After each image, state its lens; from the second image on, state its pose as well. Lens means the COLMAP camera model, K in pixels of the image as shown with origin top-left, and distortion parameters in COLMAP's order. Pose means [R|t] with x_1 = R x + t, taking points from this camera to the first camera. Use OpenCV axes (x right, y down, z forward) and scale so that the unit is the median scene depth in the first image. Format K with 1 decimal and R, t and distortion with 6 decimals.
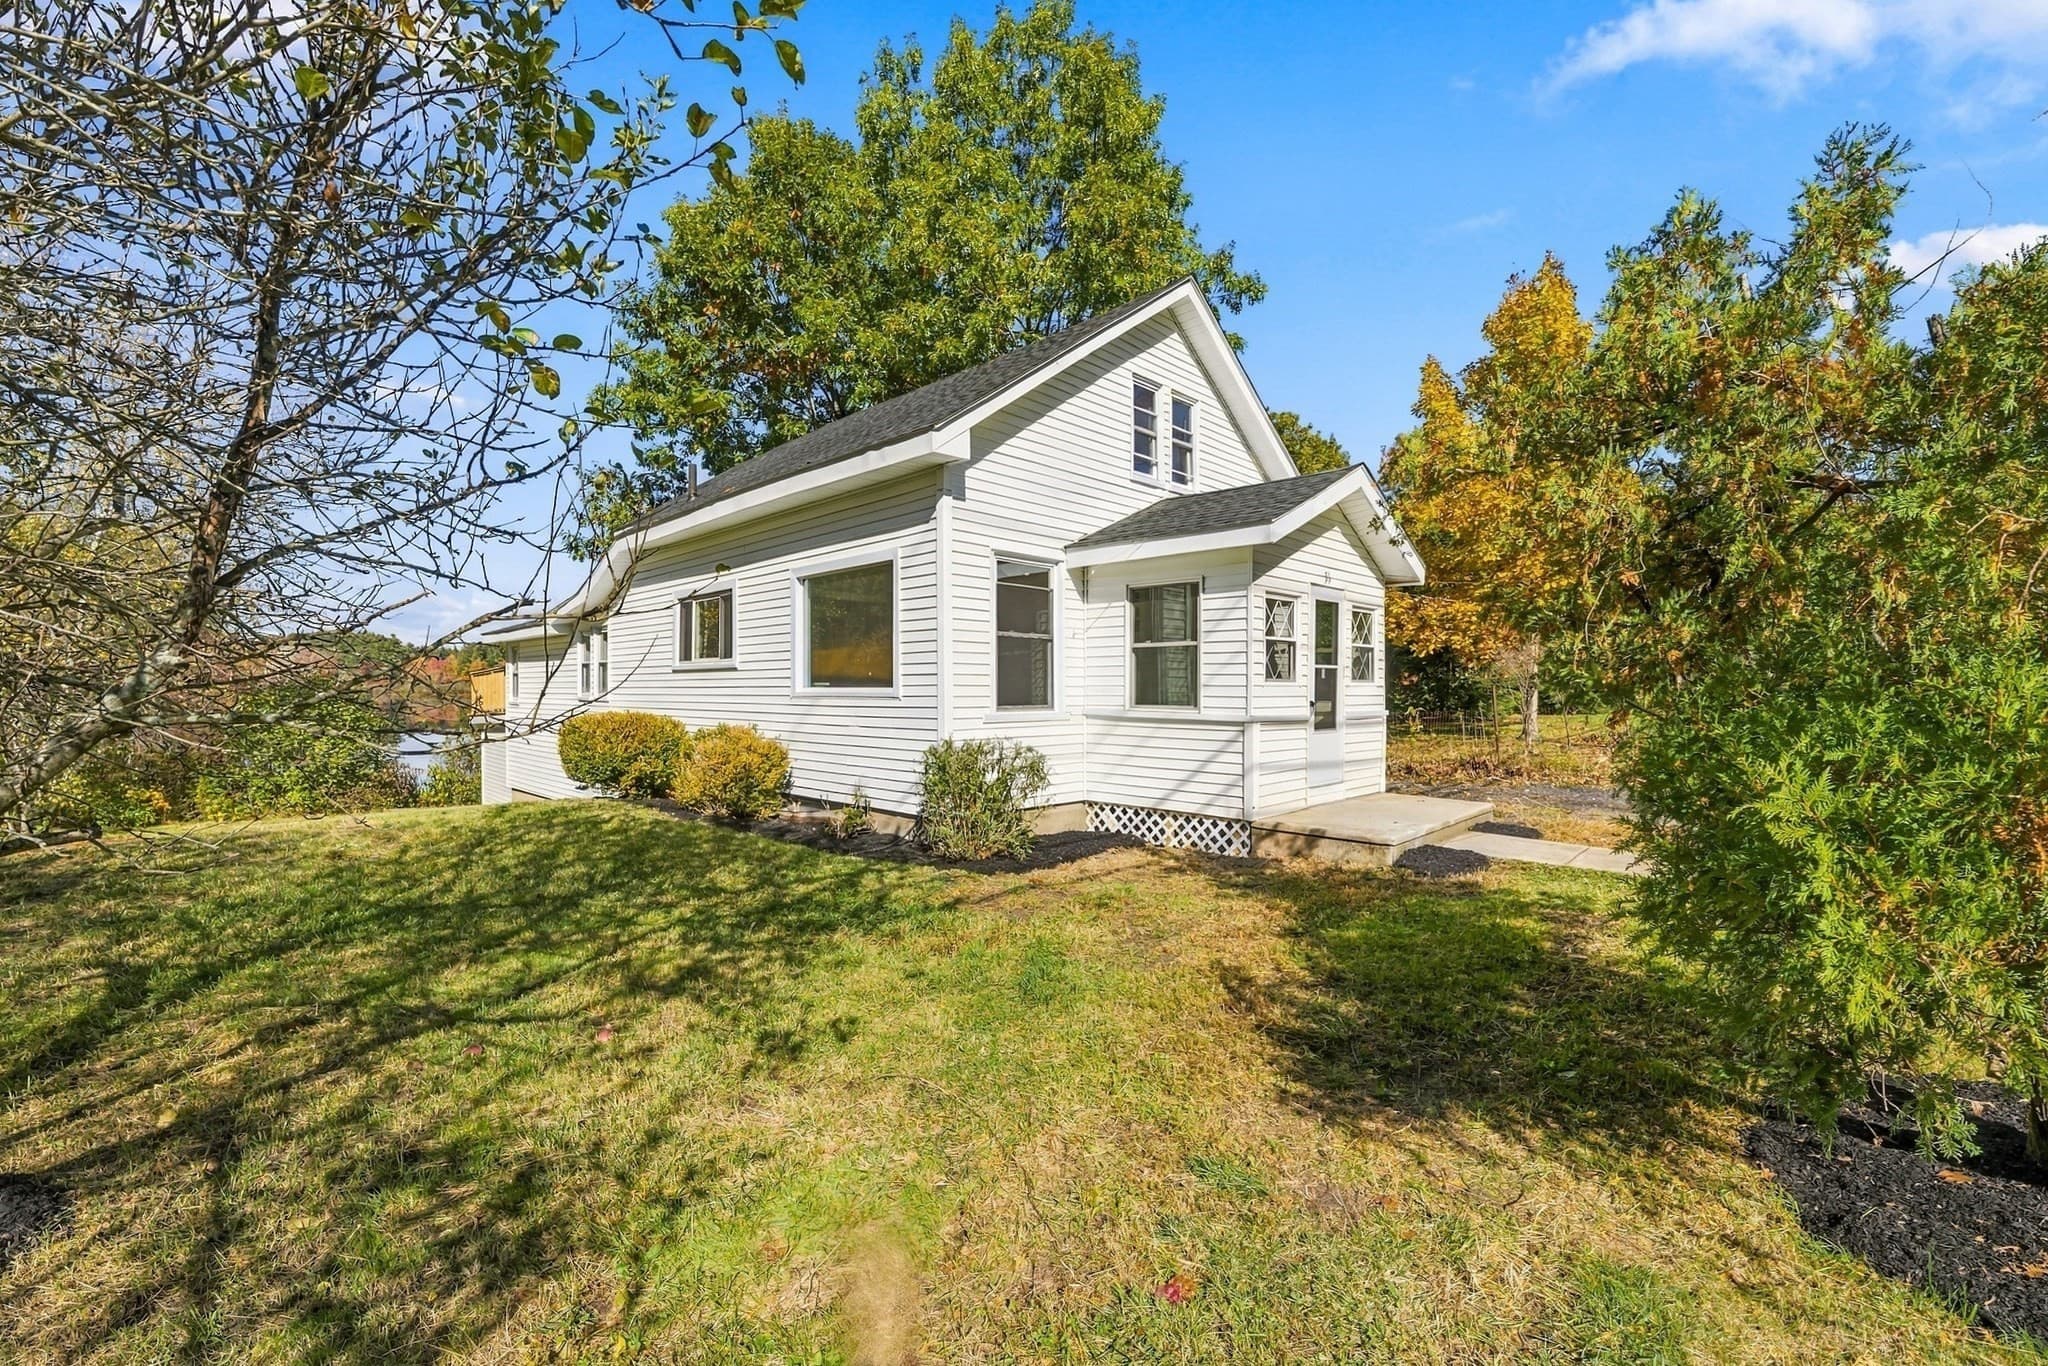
lens RADIAL K [[814.6, 0, 1024.0], [0, 814.6, 683.0], [0, 0, 1]] dist [0.001667, 0.000168]
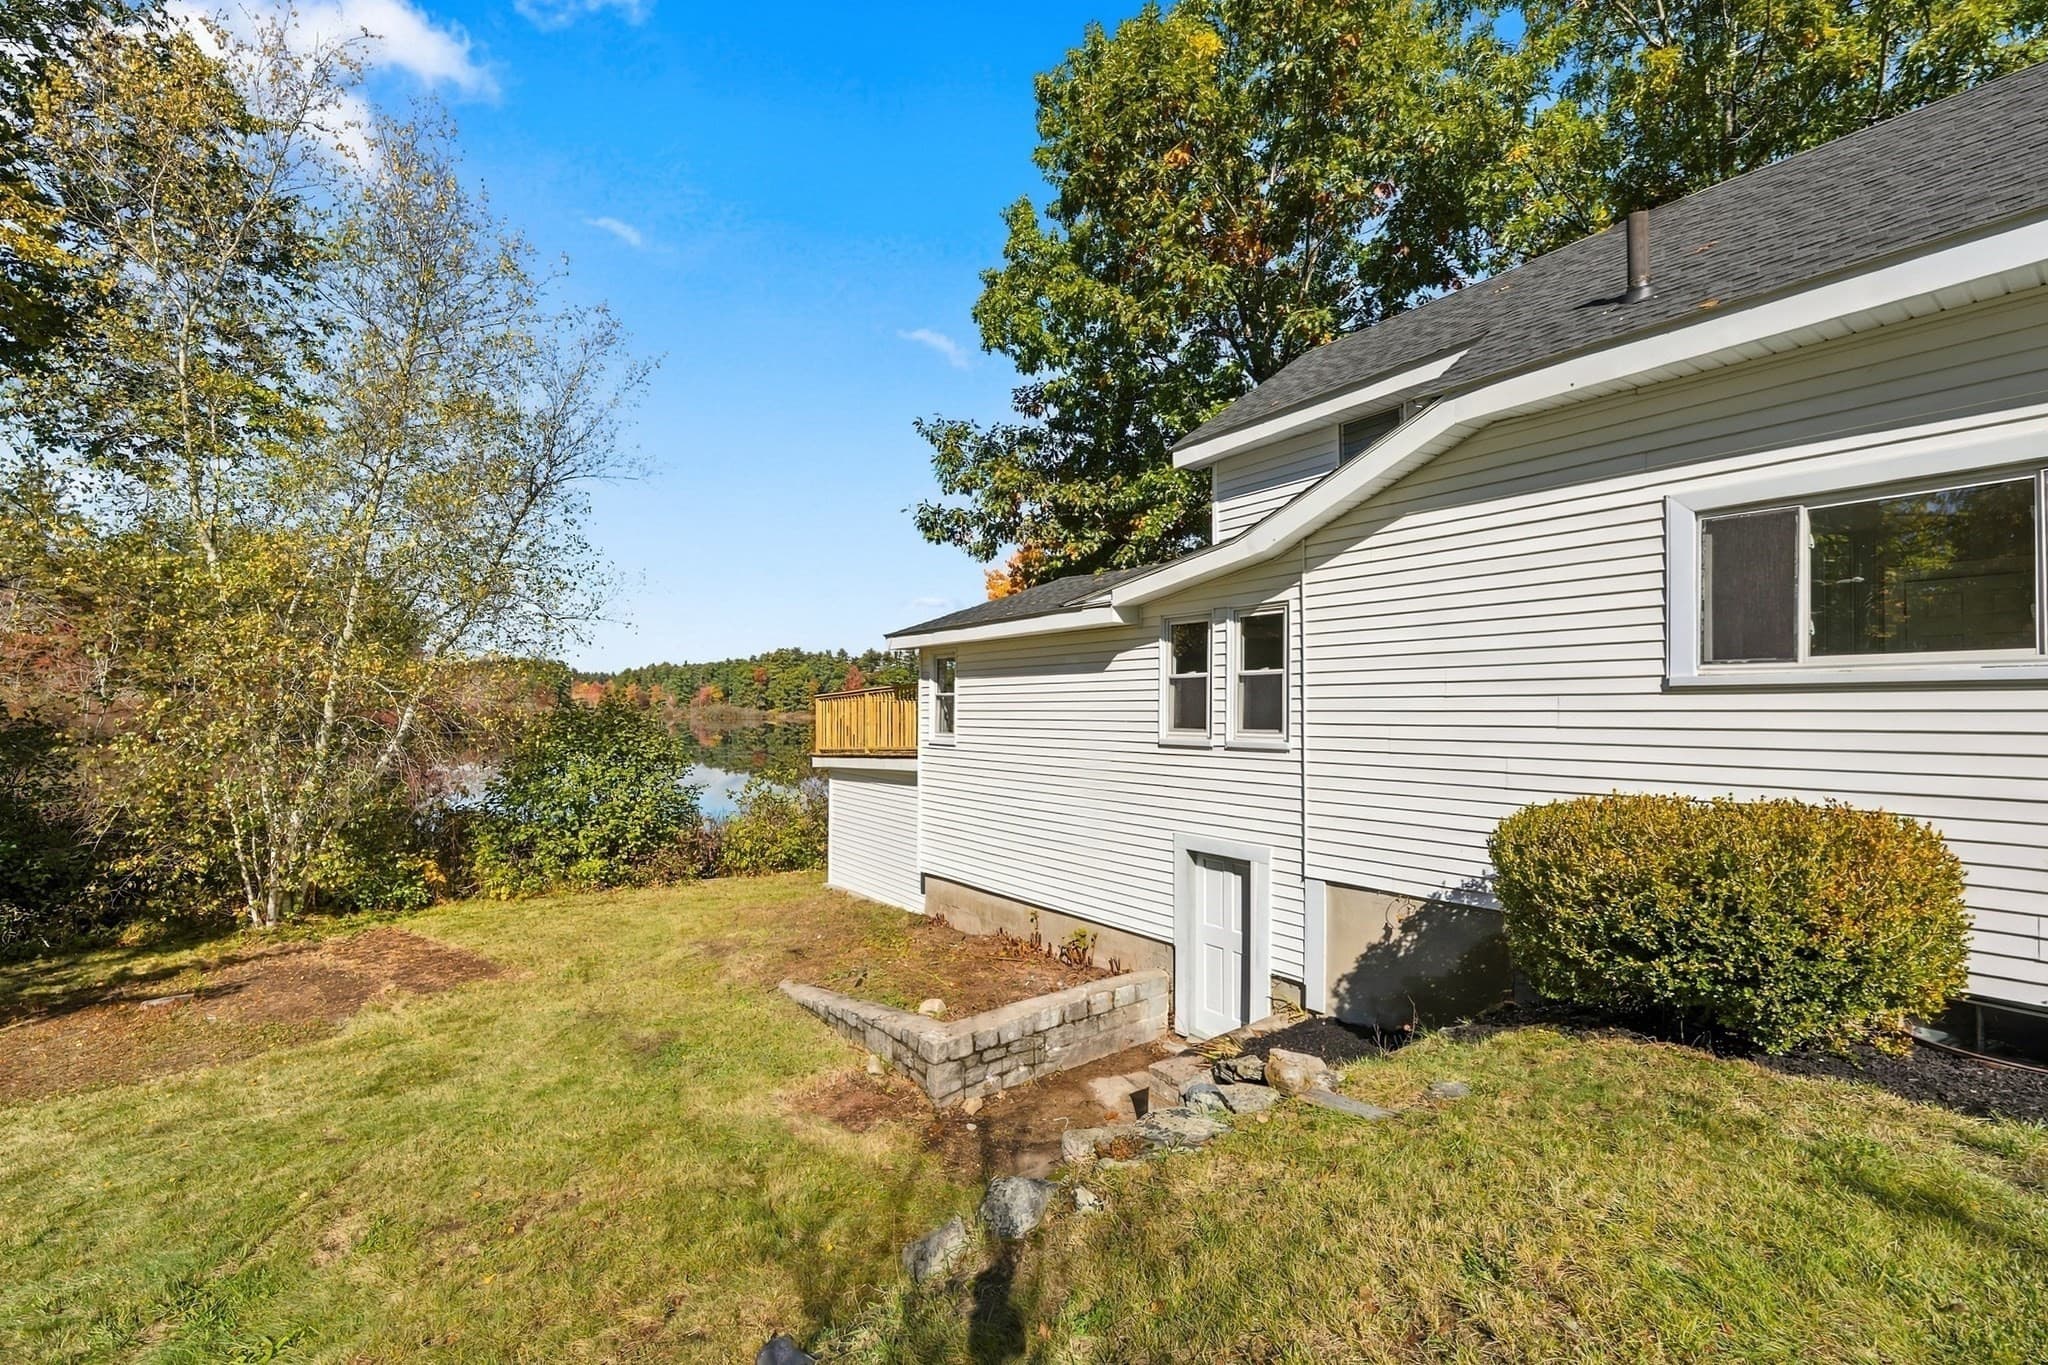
lens RADIAL K [[814.6, 0, 1024.0], [0, 814.6, 682.5], [0, 0, 1]] dist [0.001667, 0.000168]
pose [[0.996719, -0.002044, -0.080909, -0.473216], [-0.000764, 0.999399, -0.034665, -0.000312], [0.080931, 0.034613, 0.996119, 0.311134]]
